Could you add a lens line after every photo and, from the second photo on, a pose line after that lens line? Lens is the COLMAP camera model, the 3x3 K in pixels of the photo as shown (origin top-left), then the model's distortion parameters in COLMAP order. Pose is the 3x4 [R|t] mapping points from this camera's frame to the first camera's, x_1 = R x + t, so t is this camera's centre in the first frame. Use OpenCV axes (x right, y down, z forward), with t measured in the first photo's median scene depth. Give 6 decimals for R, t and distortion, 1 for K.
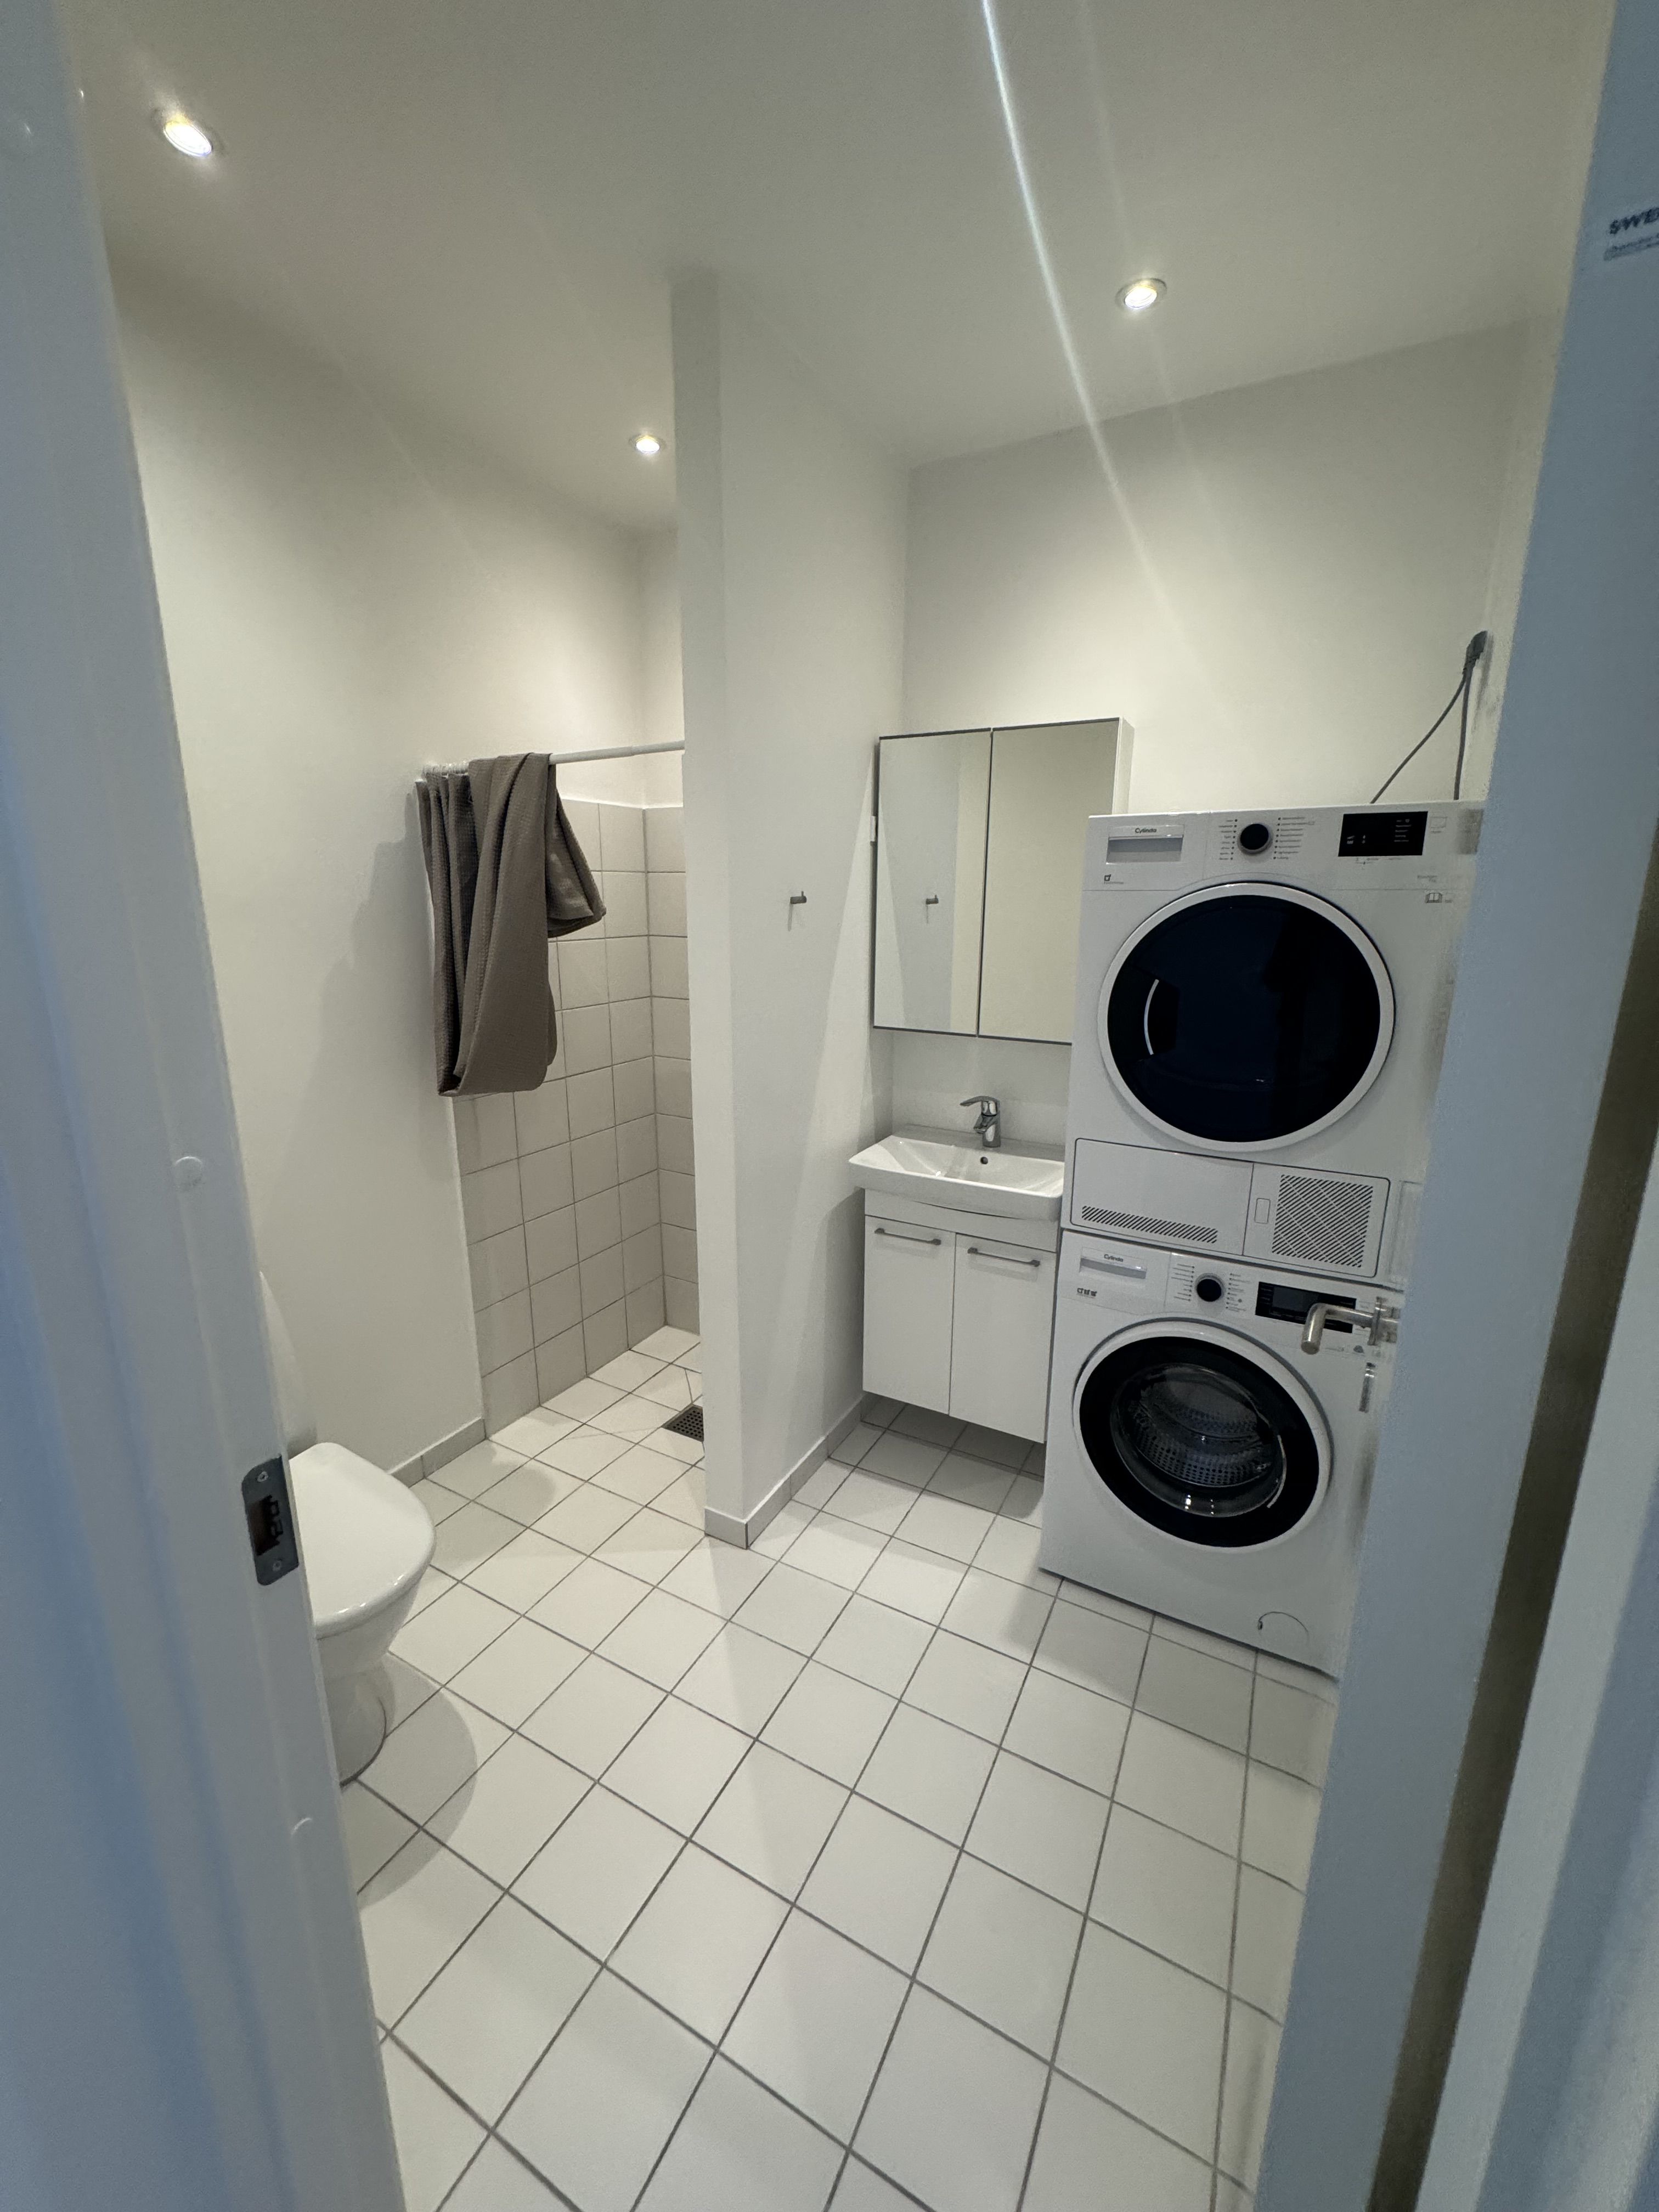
lens RADIAL K [[885.0, 0, 822.9], [0, 885.0, 1107.5], [0, 0, 1]] dist [0.001379, 0.000616]
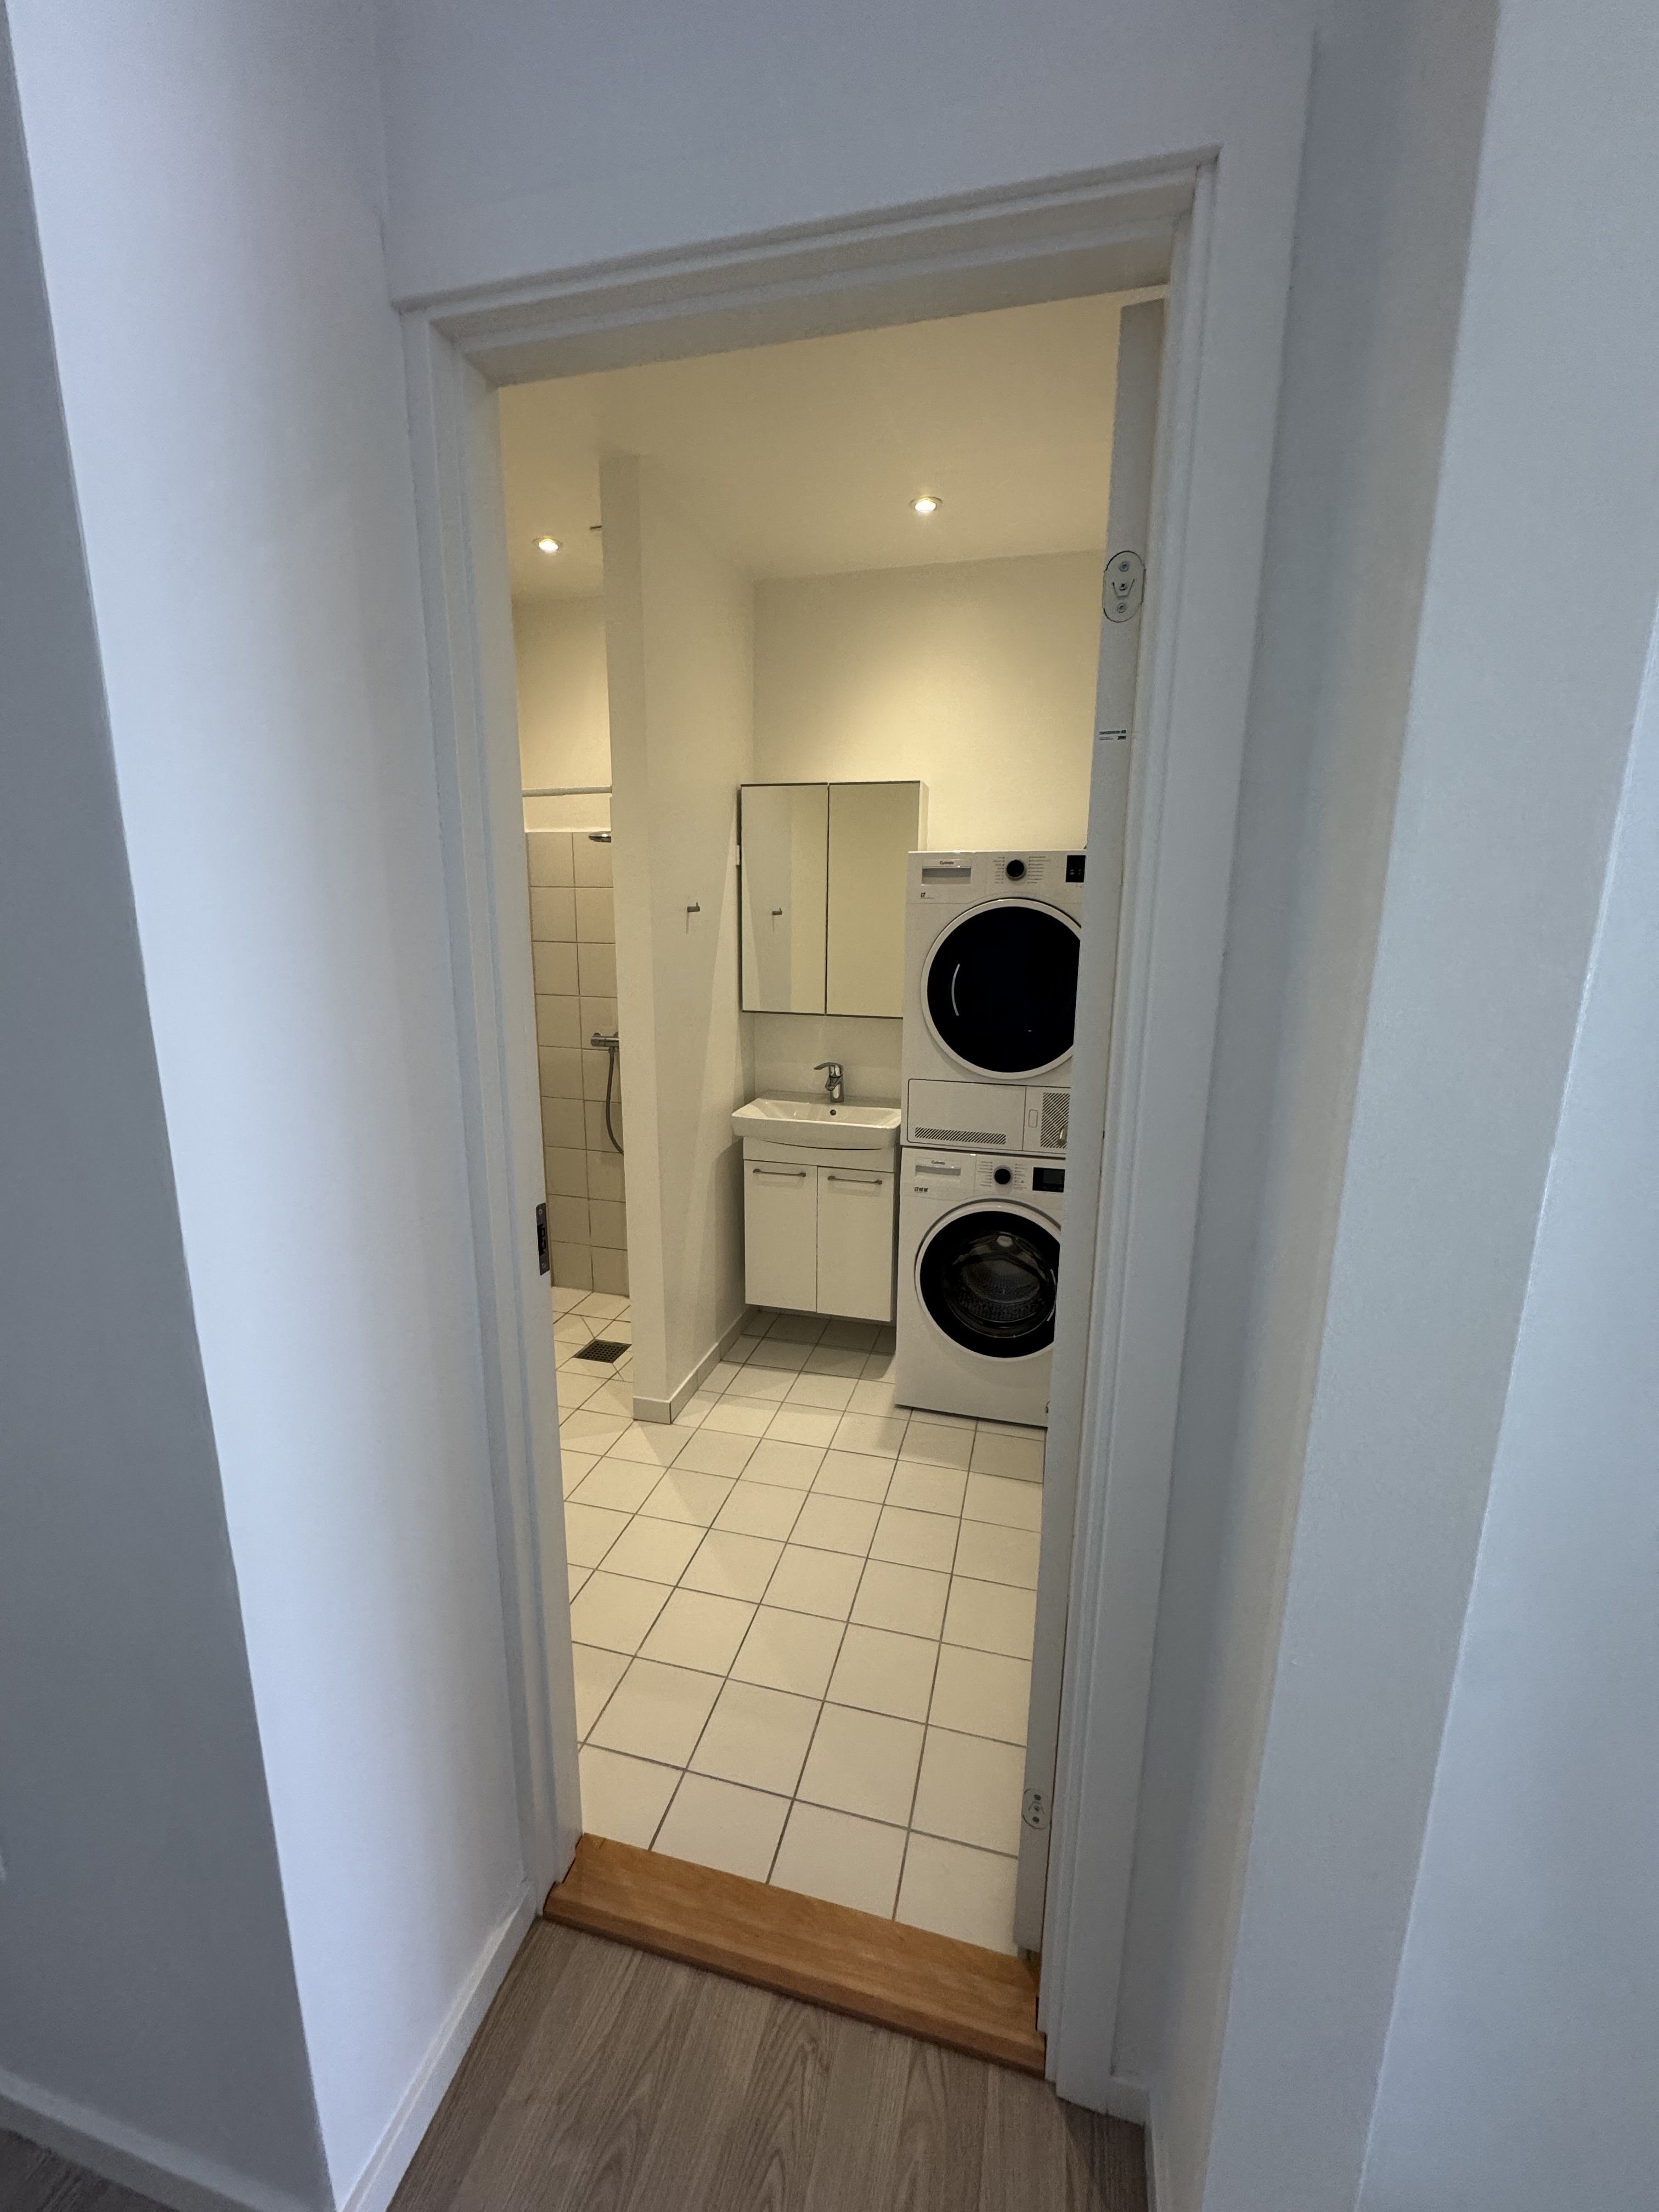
lens RADIAL K [[885.0, 0, 825.6], [0, 885.0, 1102.0], [0, 0, 1]] dist [0.001379, 0.000616]
pose [[0.970669, -0.043048, 0.236534, -0.150036], [0.049150, 0.998592, -0.019956, 0.079503], [-0.235342, 0.030996, 0.971418, -0.282972]]
